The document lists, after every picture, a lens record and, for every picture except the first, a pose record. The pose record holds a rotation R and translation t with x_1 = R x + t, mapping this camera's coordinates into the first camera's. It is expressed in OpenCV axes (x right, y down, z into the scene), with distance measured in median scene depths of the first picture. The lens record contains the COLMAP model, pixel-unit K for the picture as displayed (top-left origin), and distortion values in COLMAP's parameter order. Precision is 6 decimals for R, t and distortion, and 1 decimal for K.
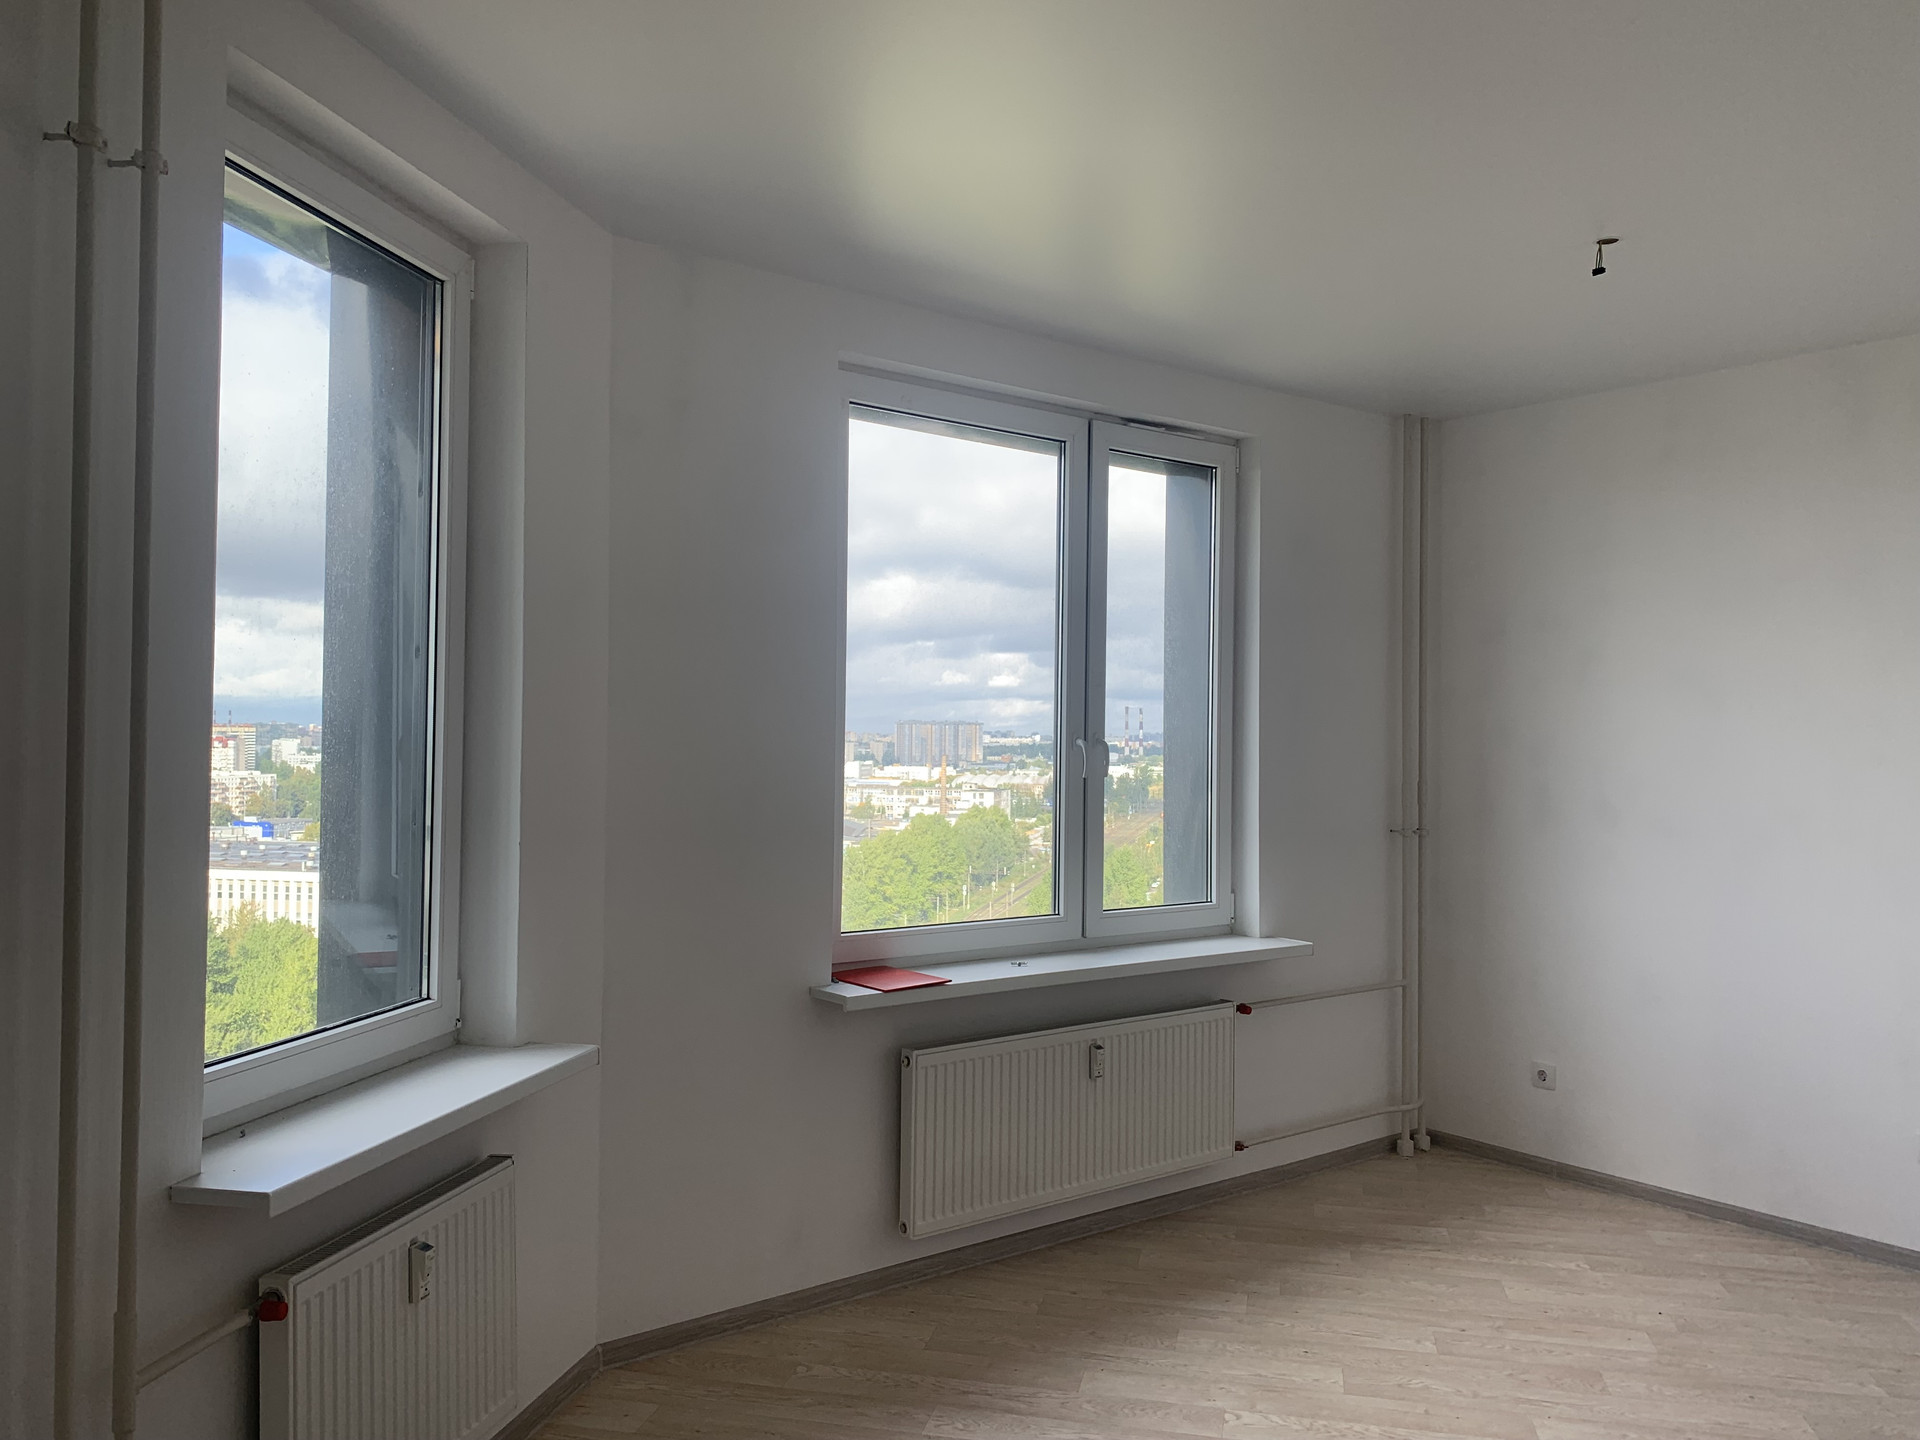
lens RADIAL K [[1458.9, 0, 960.0], [0, 1458.9, 720.0], [0, 0, 1]] dist [0.064276, -0.140940]
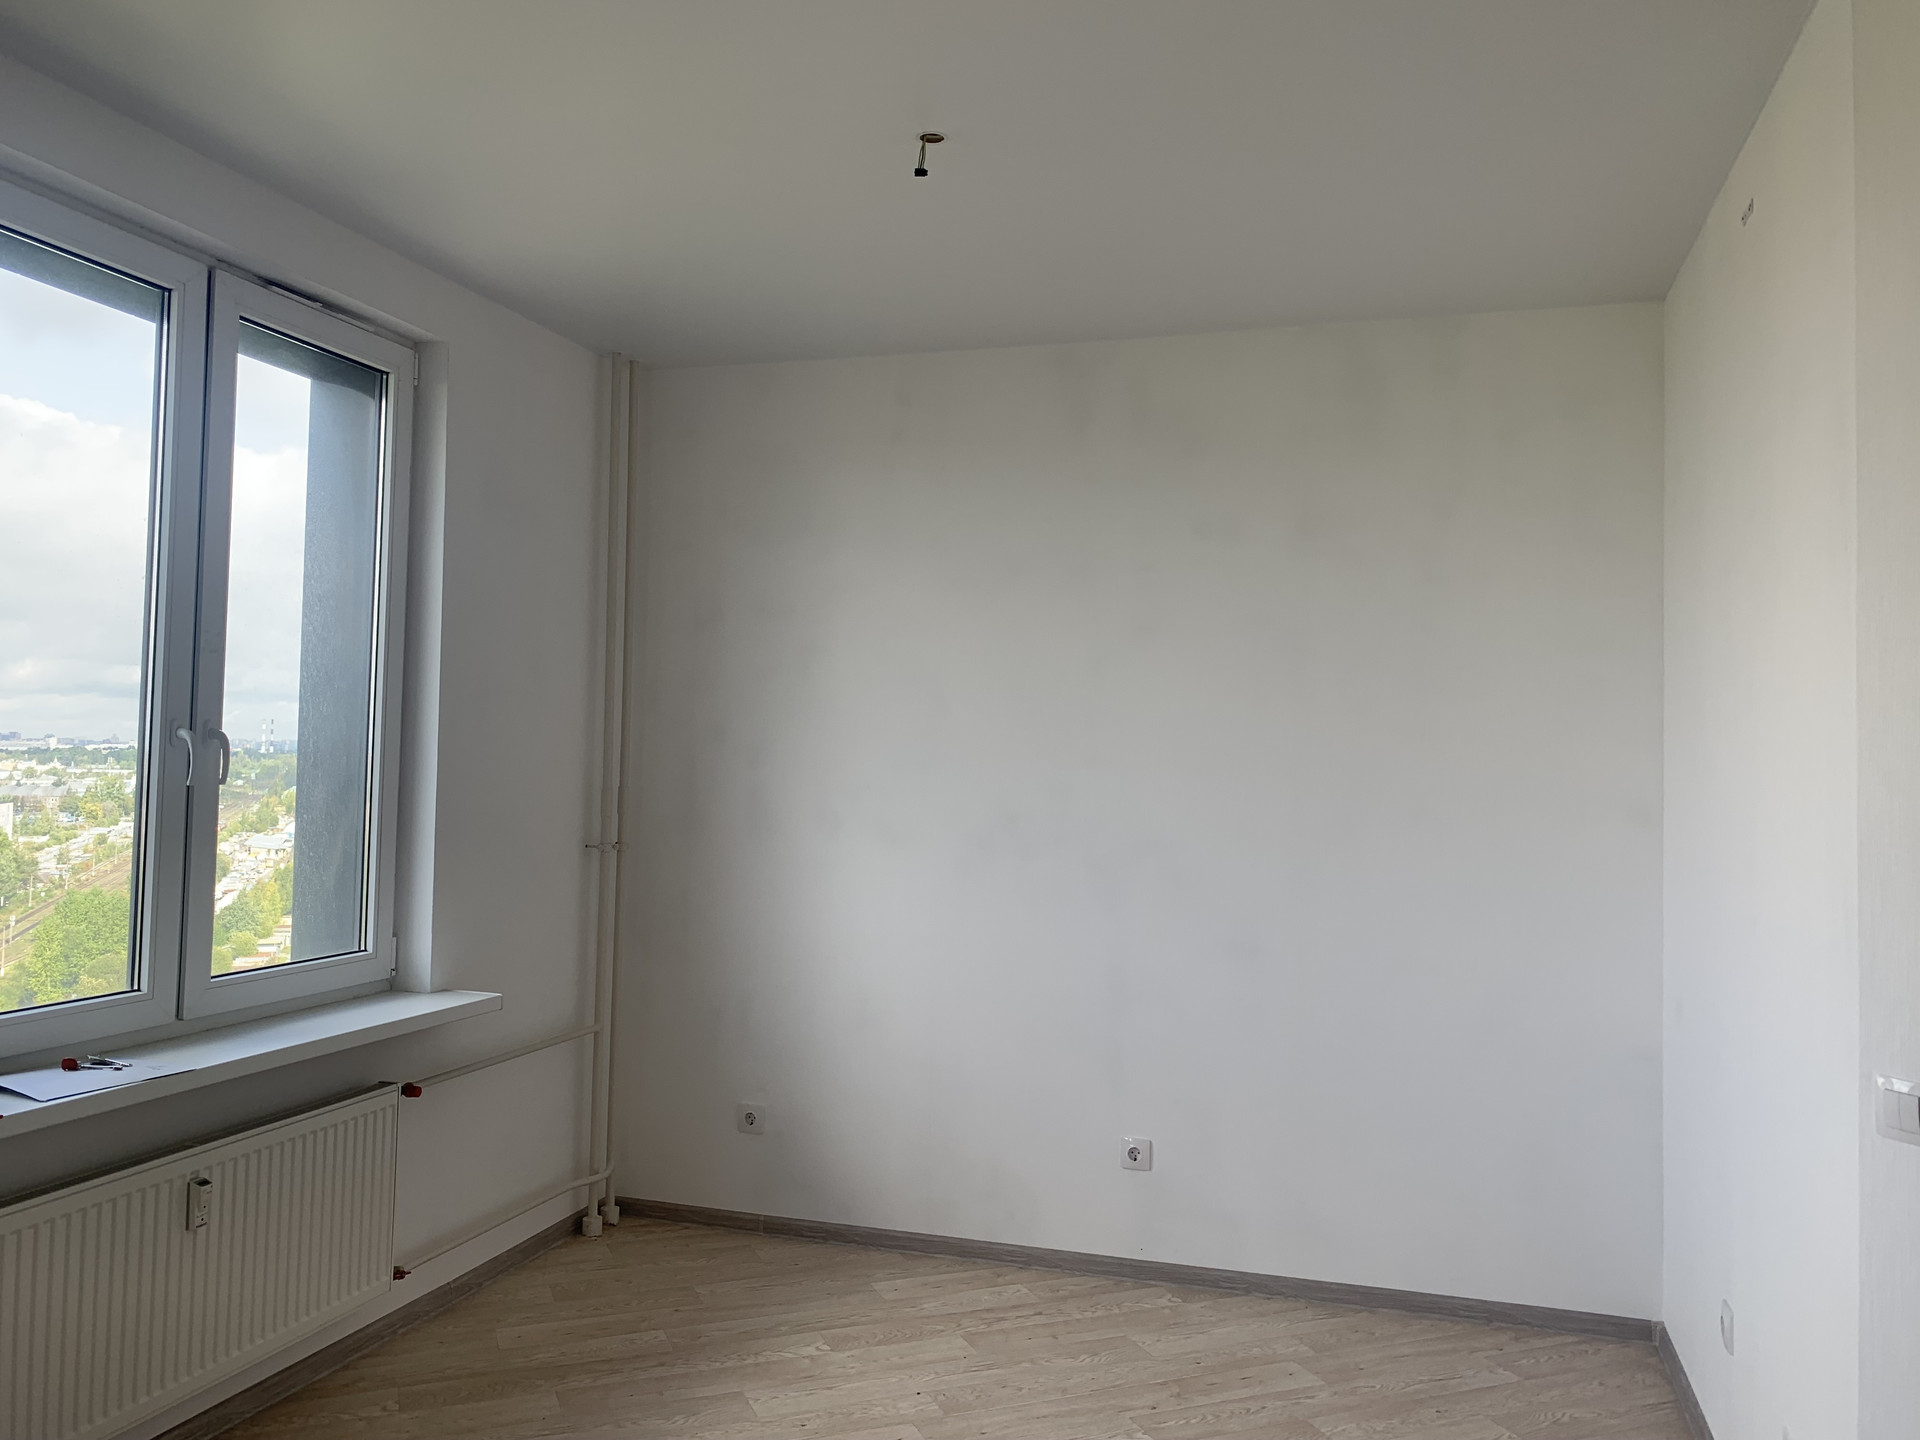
lens RADIAL K [[1466.0, 0, 962.8], [0, 1466.0, 695.8], [0, 0, 1]] dist [0.006395, -0.008430]
pose [[0.820751, 0.027853, 0.570607, -0.009362], [-0.015650, 0.999532, -0.026280, 0.009536], [-0.571072, 0.012639, 0.820803, 0.212196]]
